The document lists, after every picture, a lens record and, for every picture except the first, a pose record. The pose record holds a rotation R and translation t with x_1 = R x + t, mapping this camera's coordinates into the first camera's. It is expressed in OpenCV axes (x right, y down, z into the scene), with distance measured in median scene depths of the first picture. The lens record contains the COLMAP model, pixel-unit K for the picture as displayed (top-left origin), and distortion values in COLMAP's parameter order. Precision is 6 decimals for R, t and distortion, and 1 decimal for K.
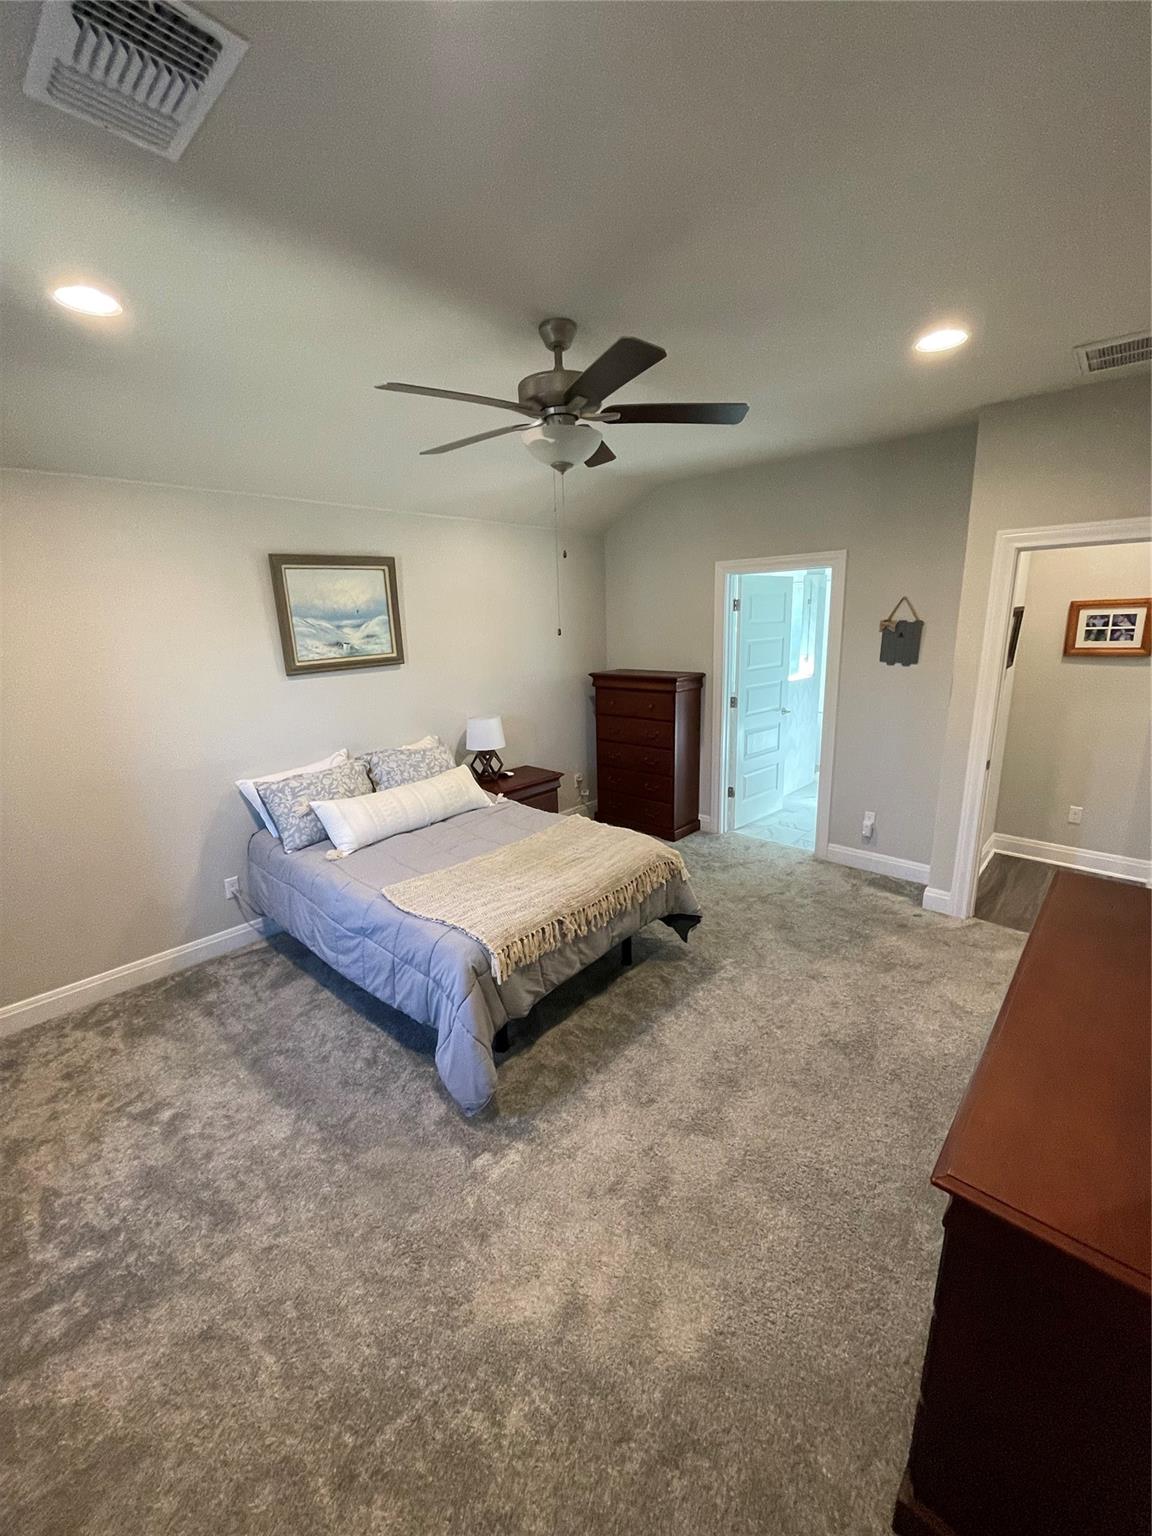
lens RADIAL K [[614.7, 0, 587.2], [0, 614.7, 762.2], [0, 0, 1]] dist [-0.003336, -0.000287]
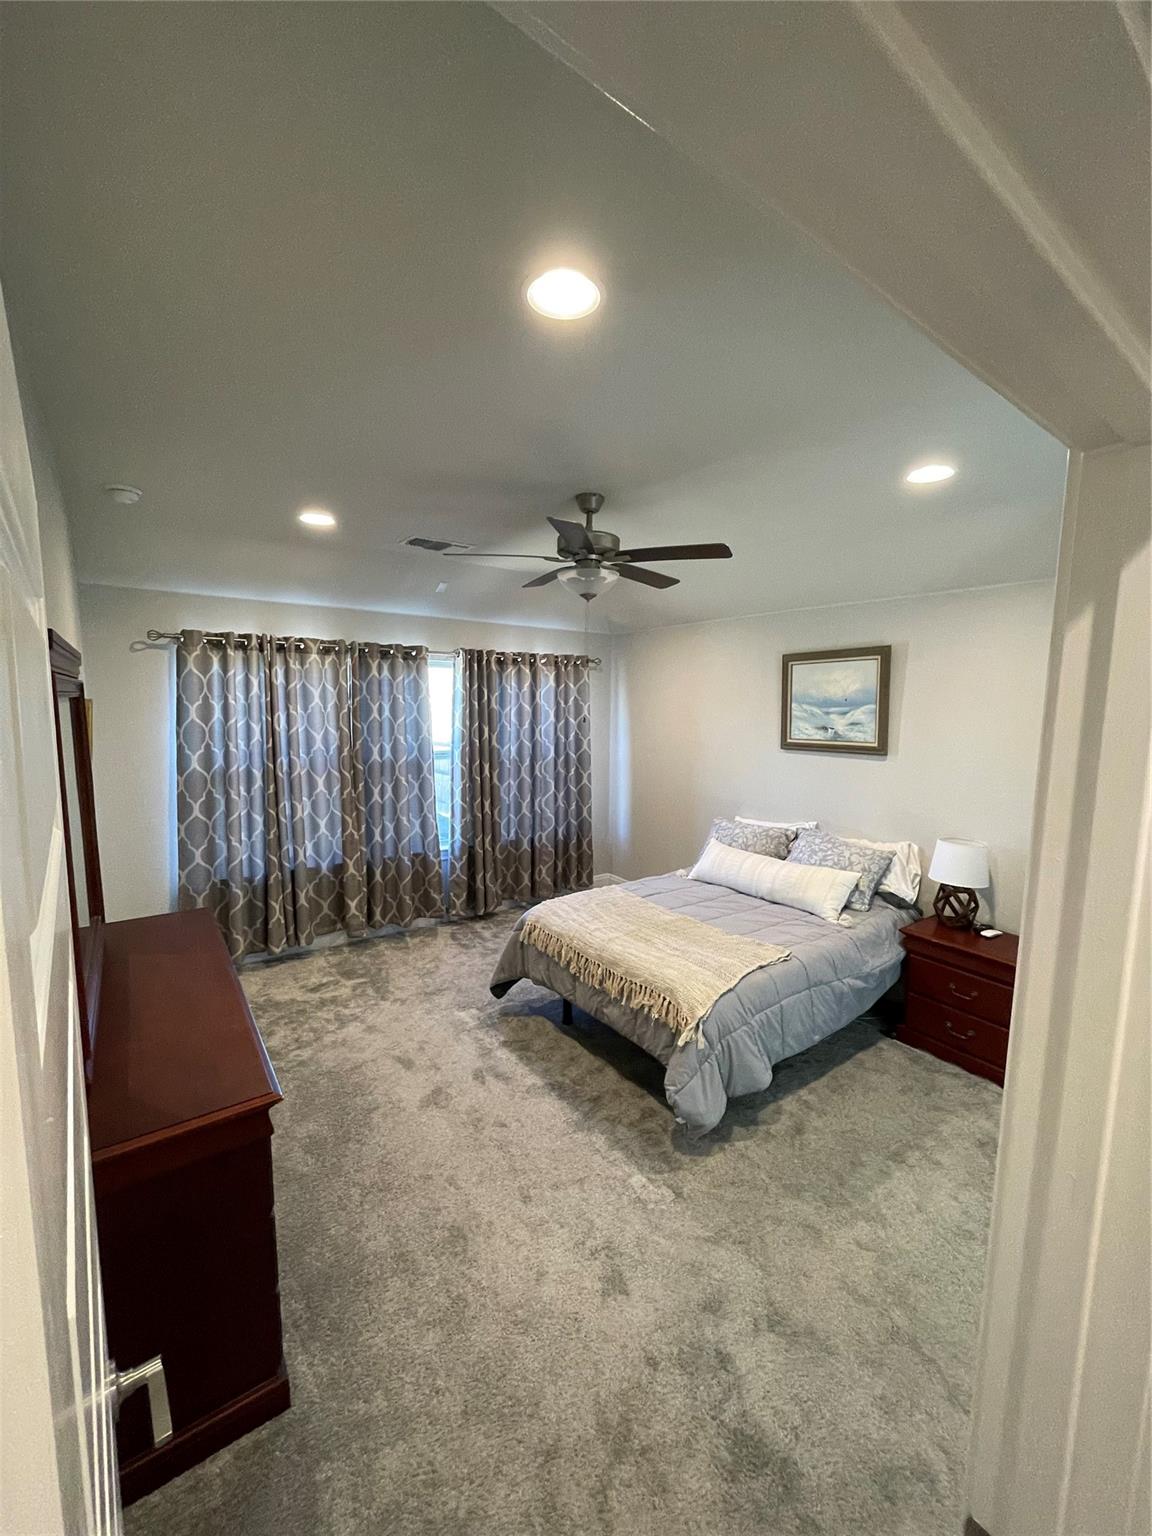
lens RADIAL K [[614.7, 0, 586.3], [0, 614.7, 770.7], [0, 0, 1]] dist [-0.003336, -0.000287]
pose [[-0.188034, 0.139215, -0.972246, 0.764889], [-0.238886, 0.953694, 0.182760, -0.219768], [0.952668, 0.266621, -0.146071, 0.776876]]
